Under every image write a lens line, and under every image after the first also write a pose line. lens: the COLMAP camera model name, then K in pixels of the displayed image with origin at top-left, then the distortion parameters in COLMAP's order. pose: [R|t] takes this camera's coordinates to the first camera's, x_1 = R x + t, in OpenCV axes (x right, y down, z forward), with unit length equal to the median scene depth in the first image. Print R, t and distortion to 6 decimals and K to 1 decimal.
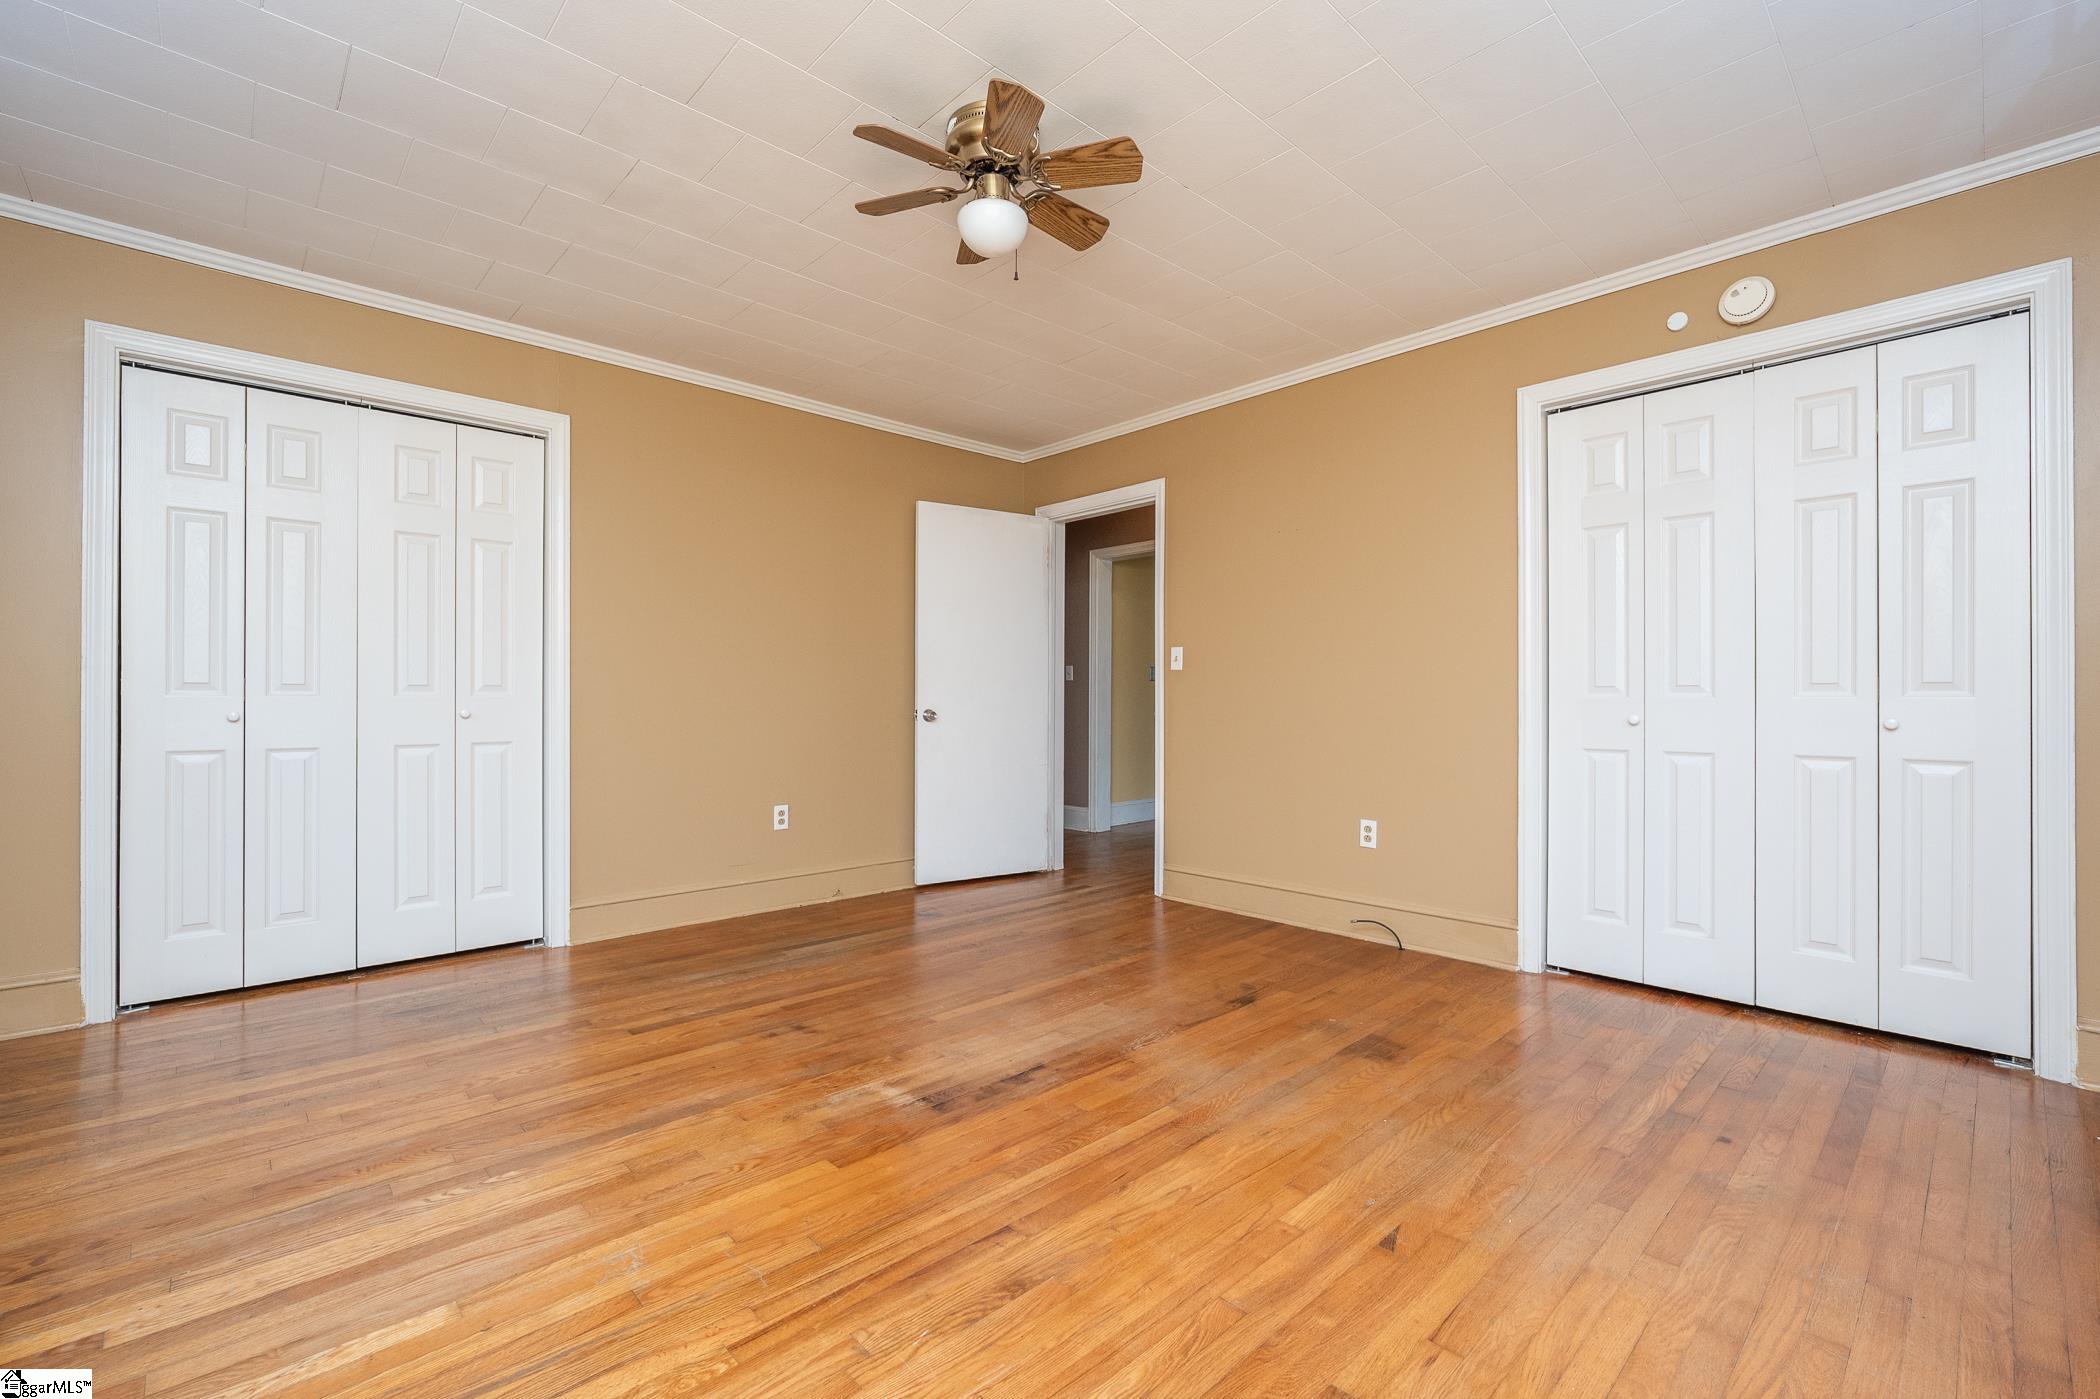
lens RADIAL K [[909.3, 0, 1035.7], [0, 909.3, 703.1], [0, 0, 1]] dist [-0.001233, 0.000417]
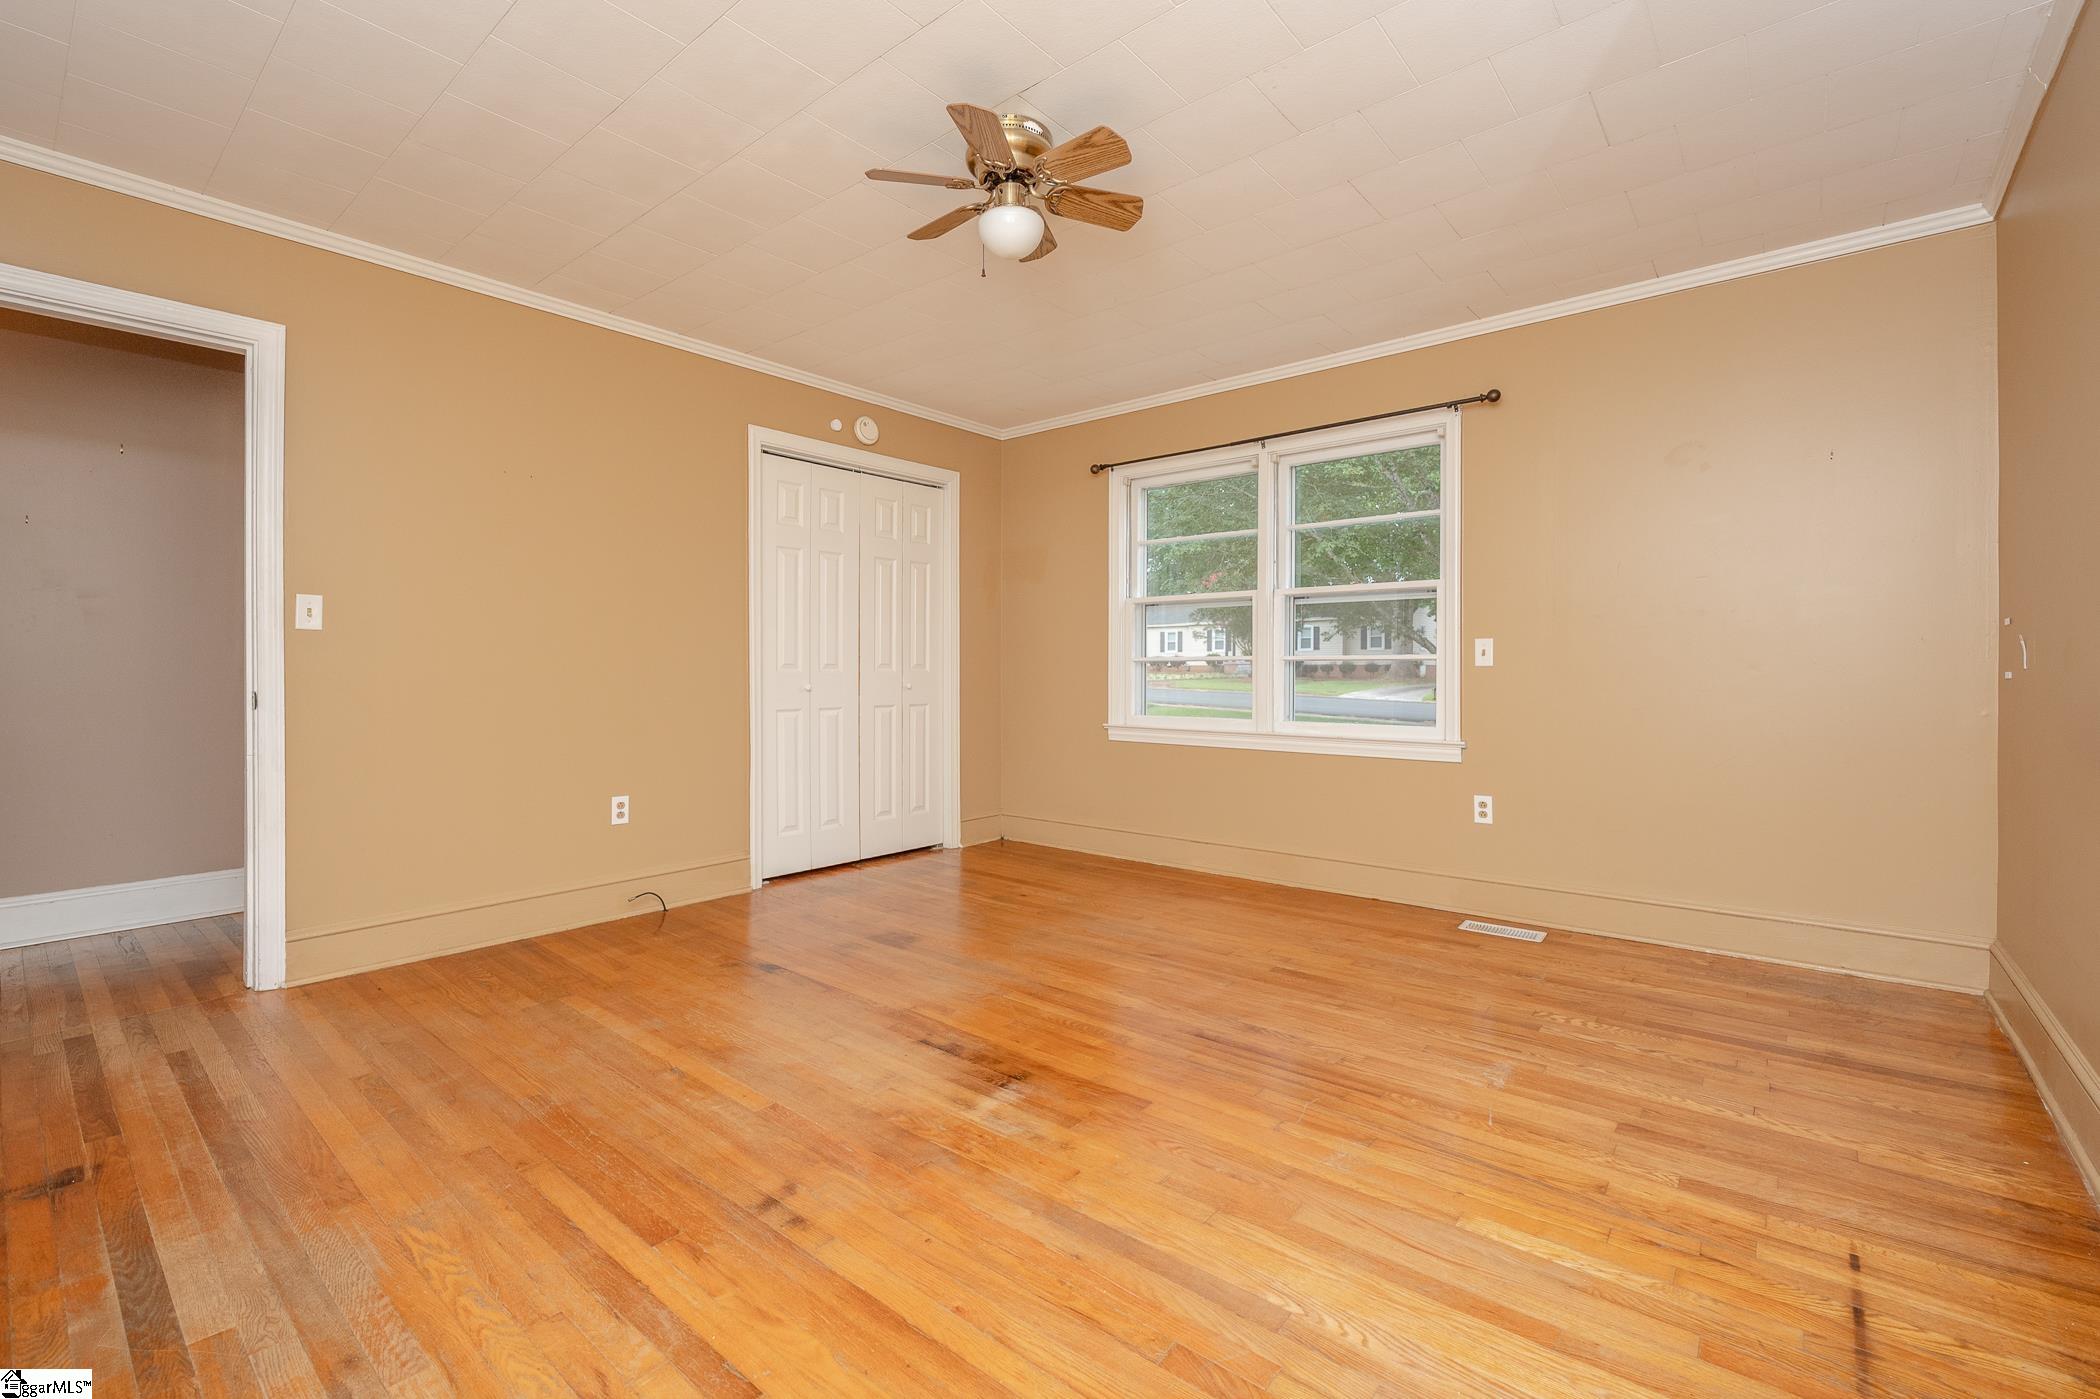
lens RADIAL K [[909.3, 0, 1056.4], [0, 909.3, 685.9], [0, 0, 1]] dist [-0.001233, 0.000417]
pose [[-0.139806, -0.017190, 0.990030, -0.977328], [0.002317, 0.999841, 0.017688, -0.011132], [-0.990176, 0.004767, -0.139744, 0.964406]]
